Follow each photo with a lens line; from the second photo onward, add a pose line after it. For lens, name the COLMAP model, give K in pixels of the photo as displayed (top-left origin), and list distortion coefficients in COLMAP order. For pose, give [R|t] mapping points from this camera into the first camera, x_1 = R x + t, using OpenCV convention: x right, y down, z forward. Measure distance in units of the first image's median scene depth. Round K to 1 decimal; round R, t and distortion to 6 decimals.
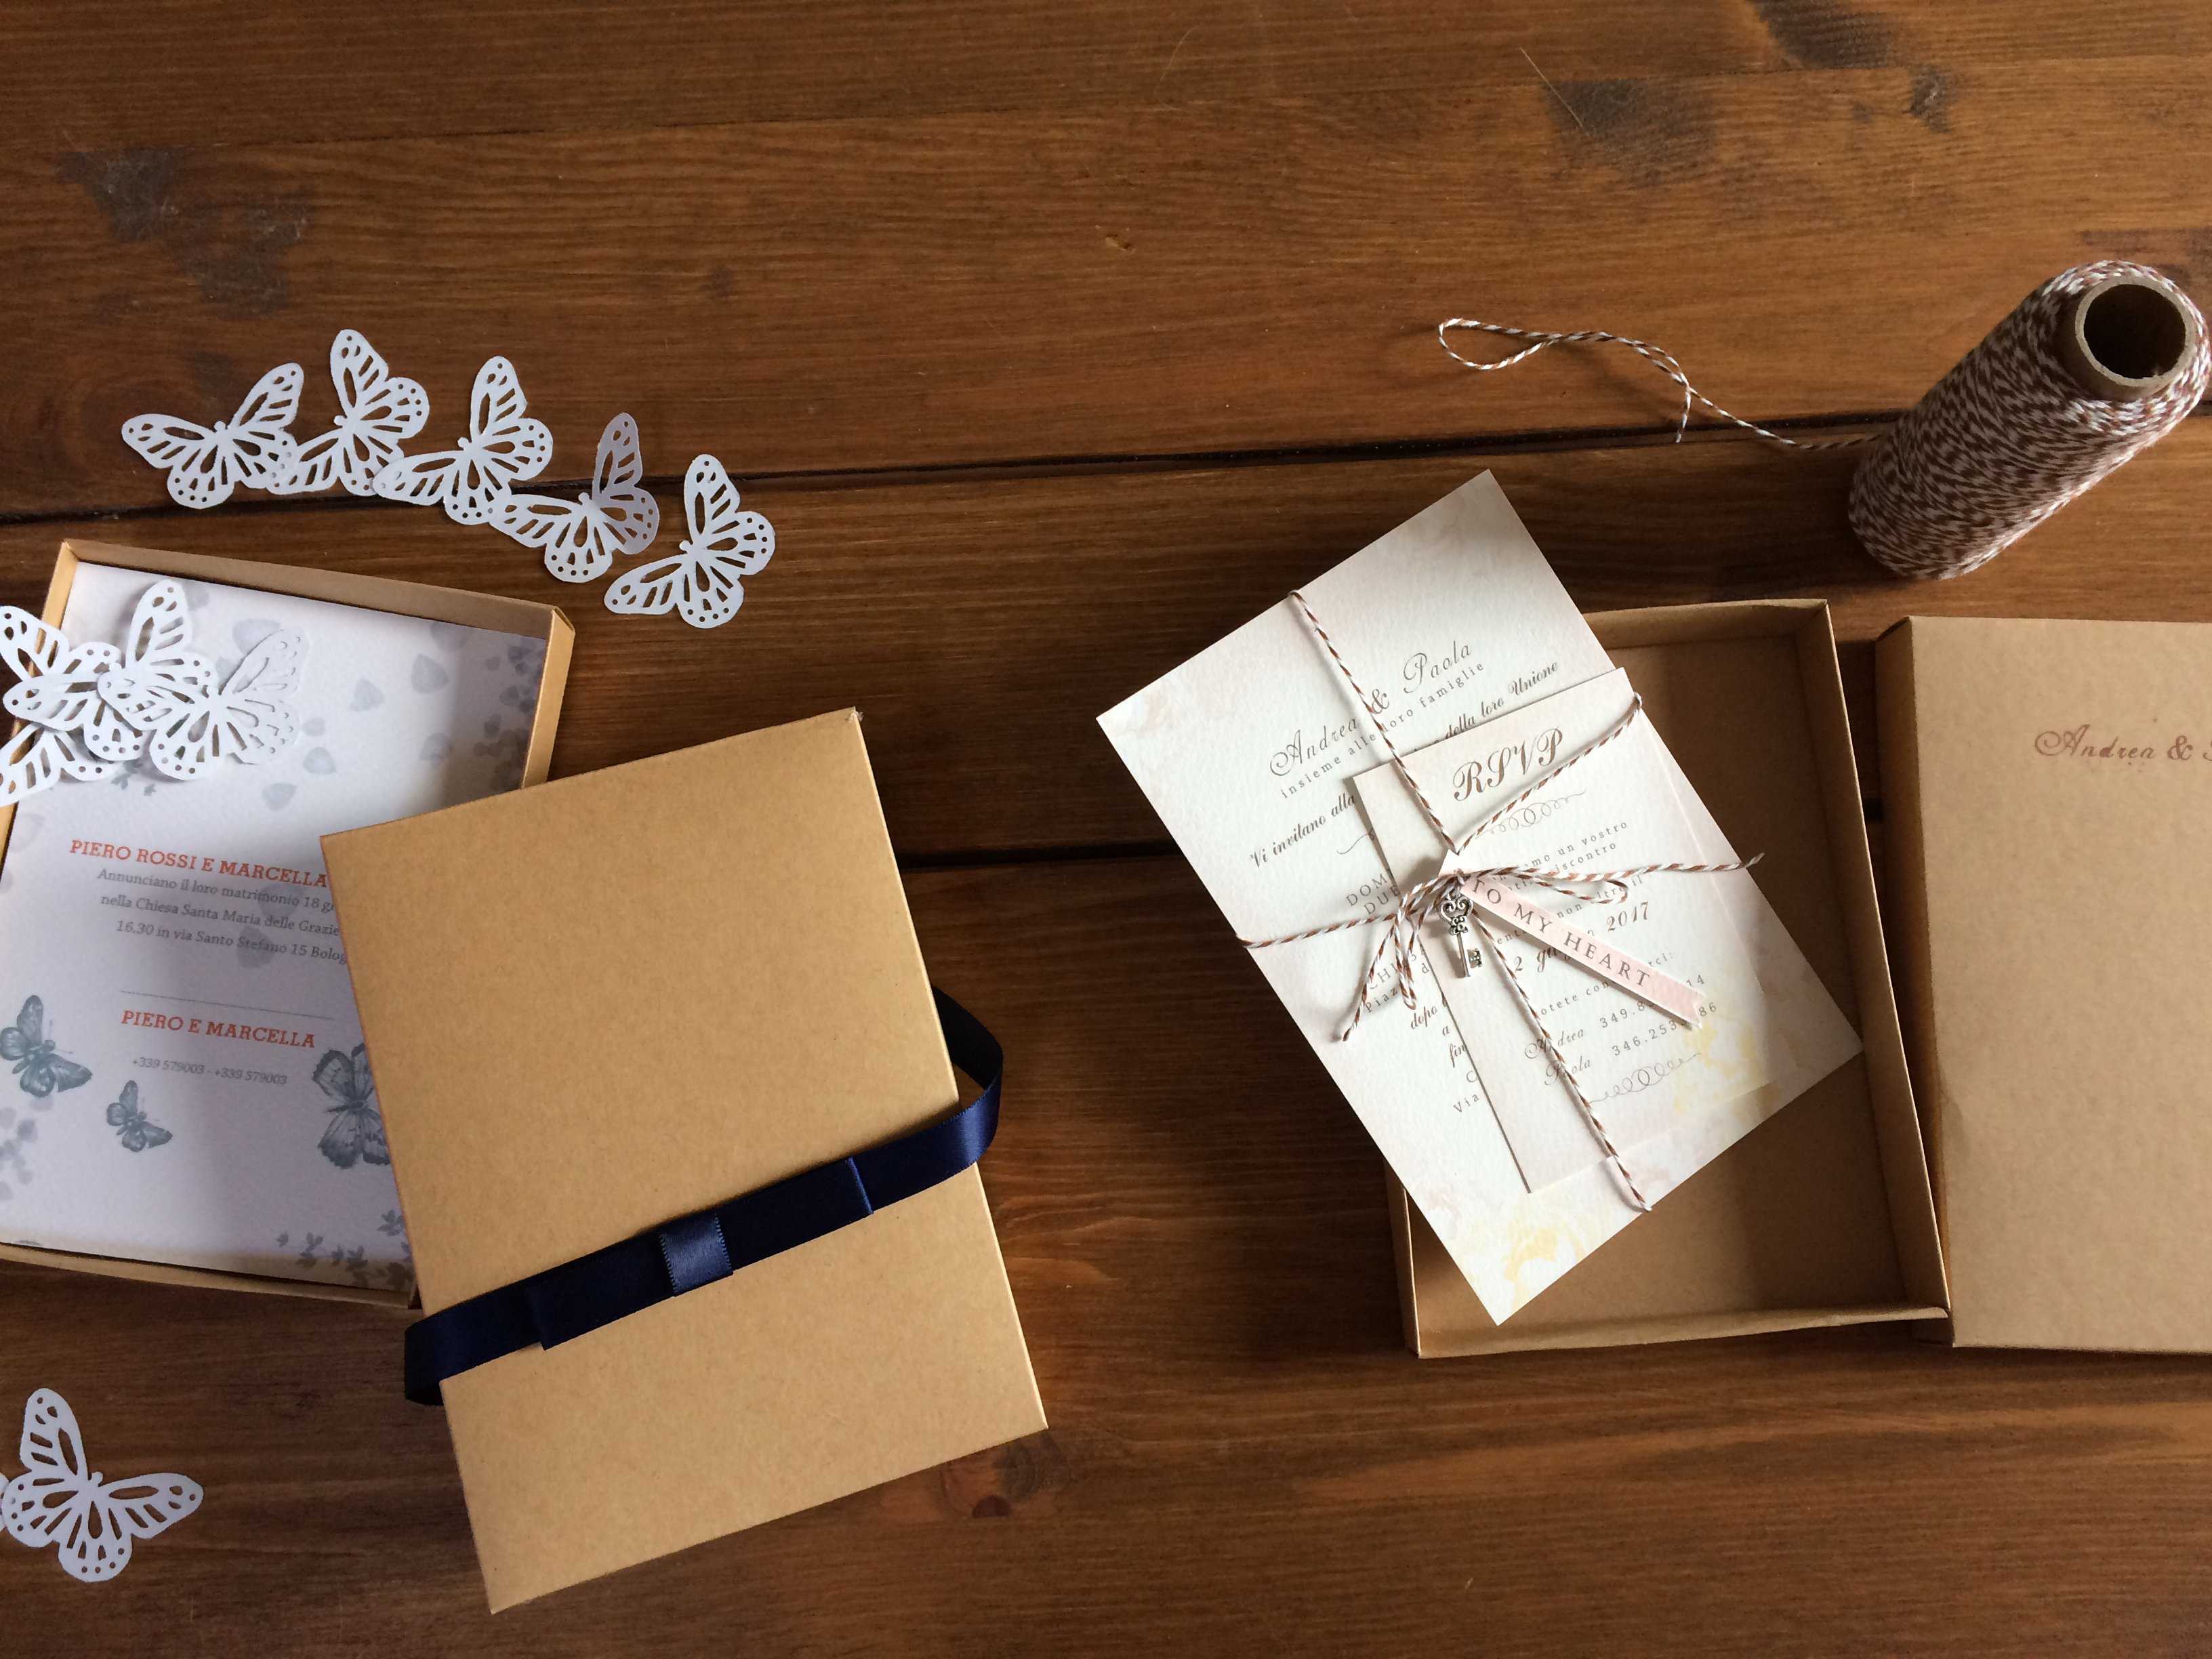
lens RADIAL K [[1848.4, 0, 1102.1], [0, 1848.4, 837.8], [0, 0, 1]] dist [0.067111, -0.106214]
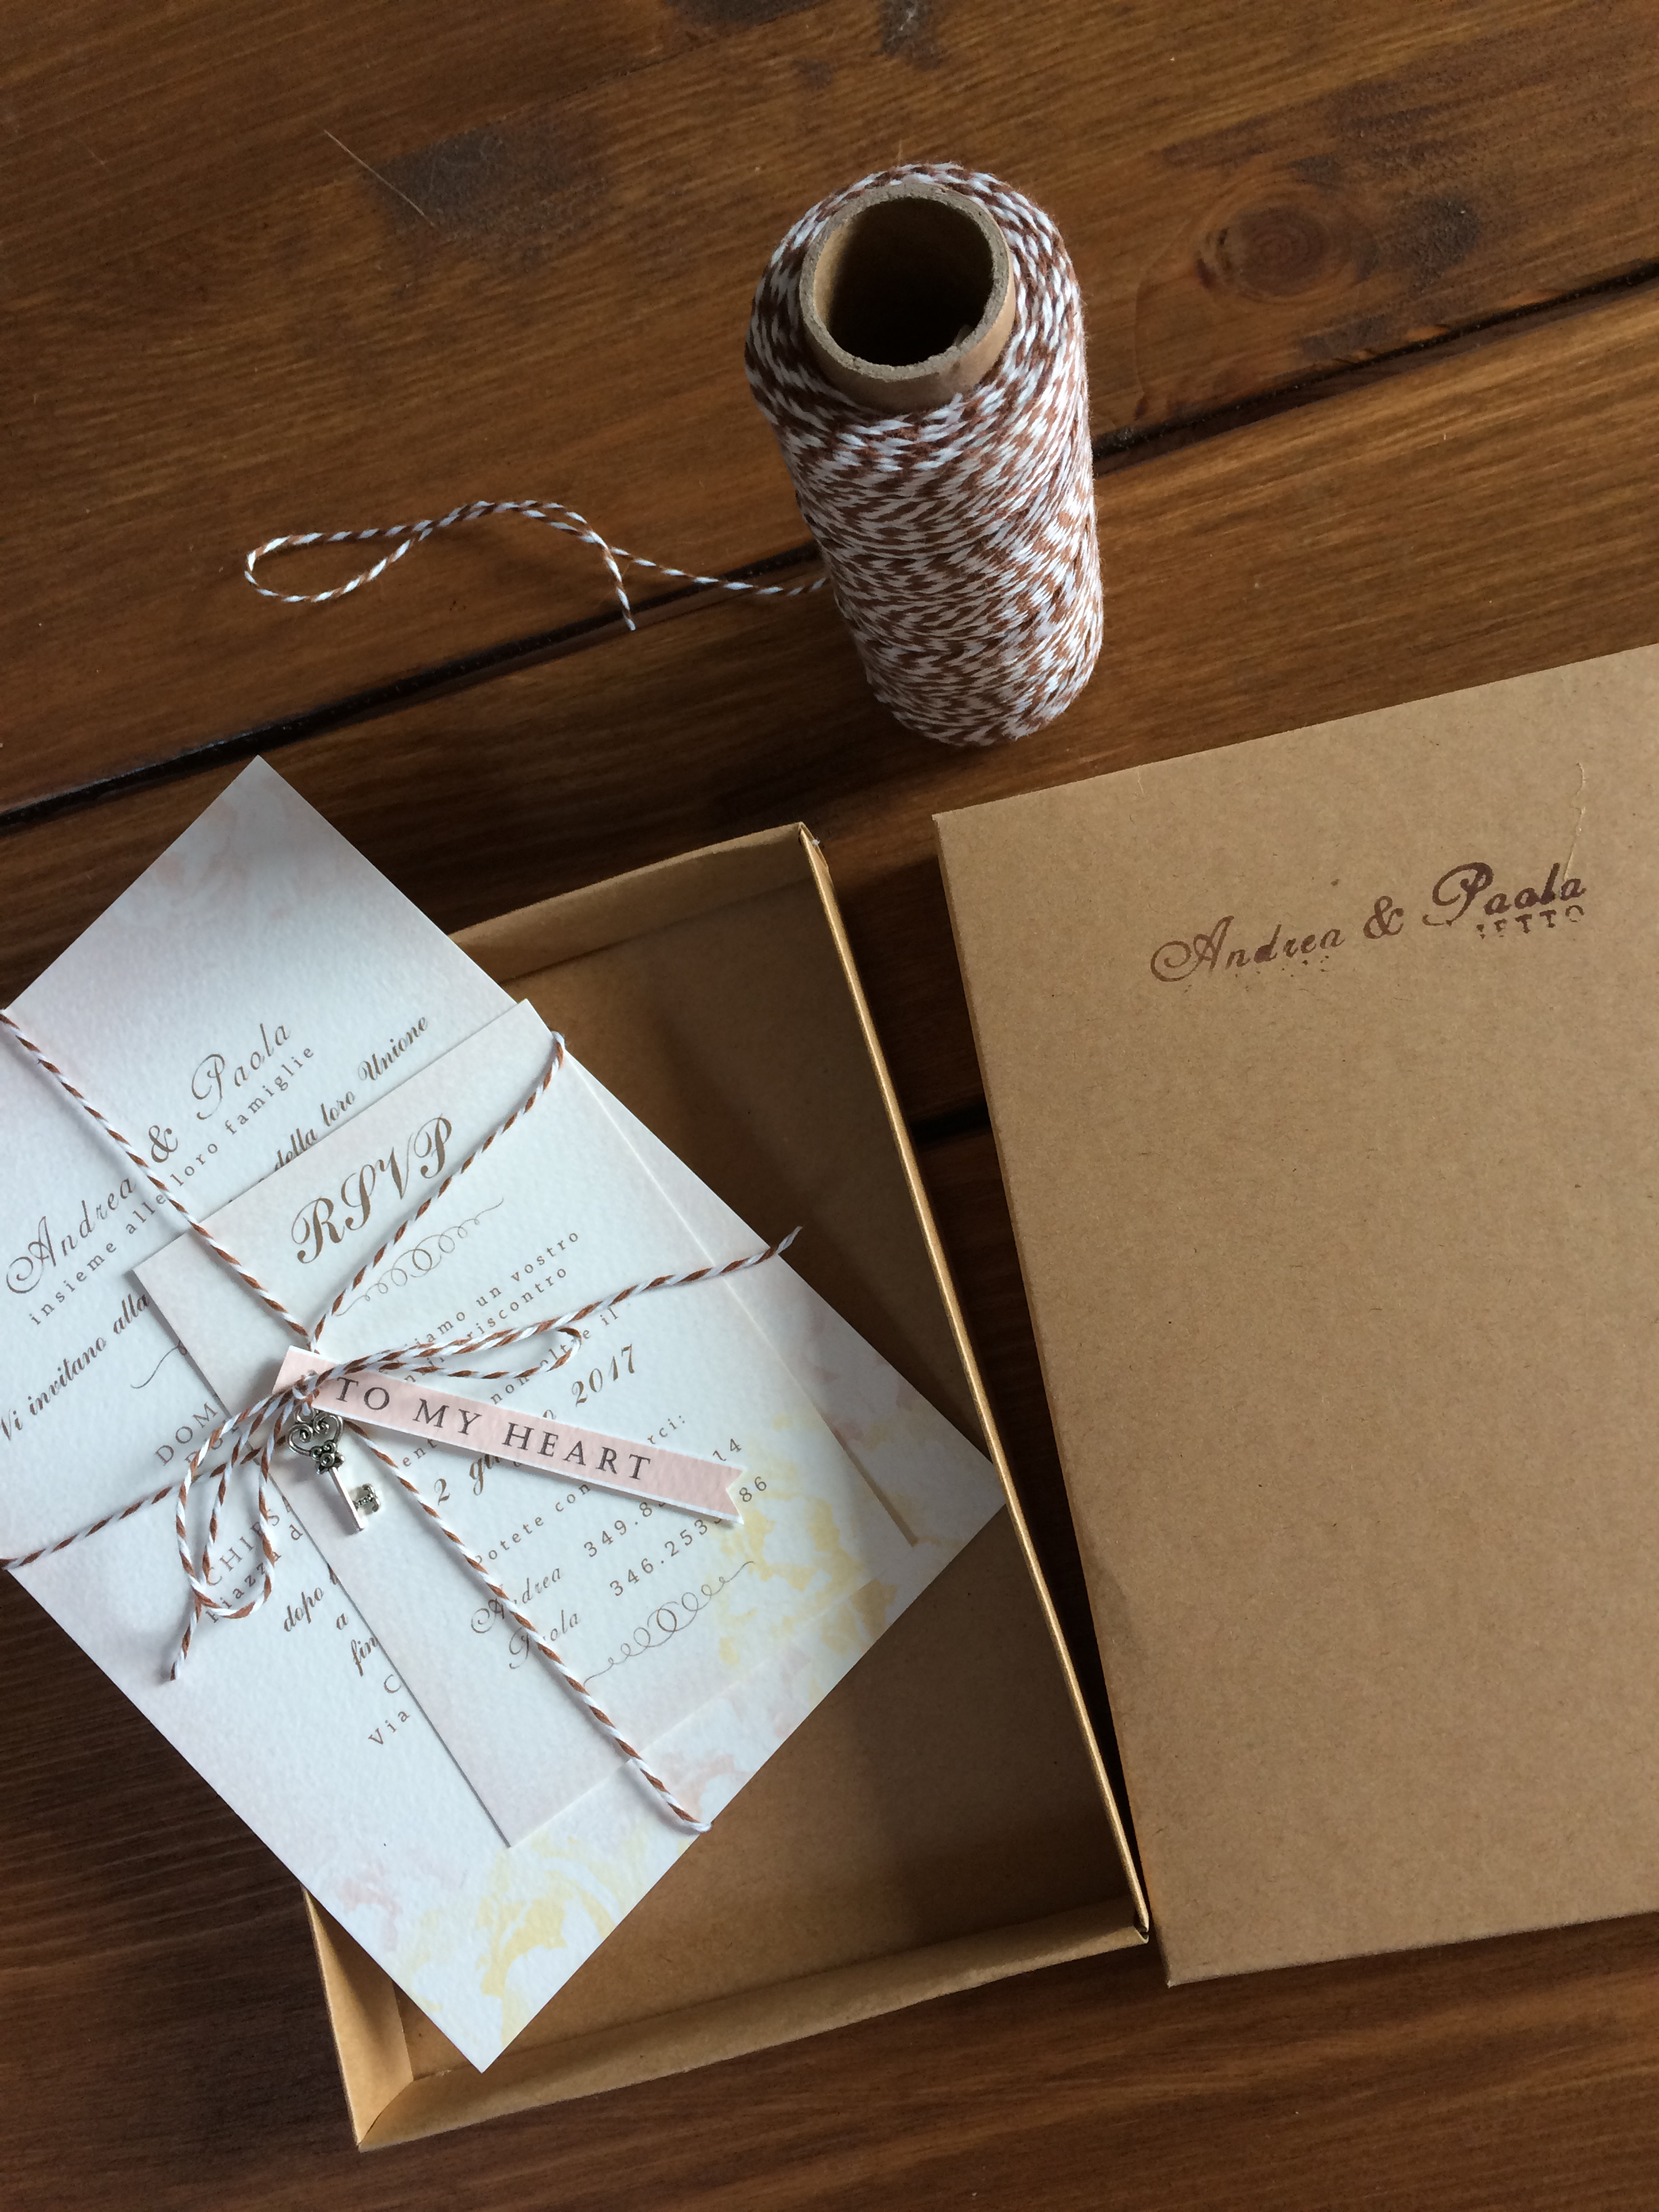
lens RADIAL K [[1848.4, 0, 891.9], [0, 1848.4, 1100.1], [0, 0, 1]] dist [0.067111, -0.106214]
pose [[0.965208, -0.233116, -0.118452, 0.487123], [0.234226, 0.972171, -0.004659, -0.024815], [0.116242, -0.023248, 0.992949, 0.377389]]
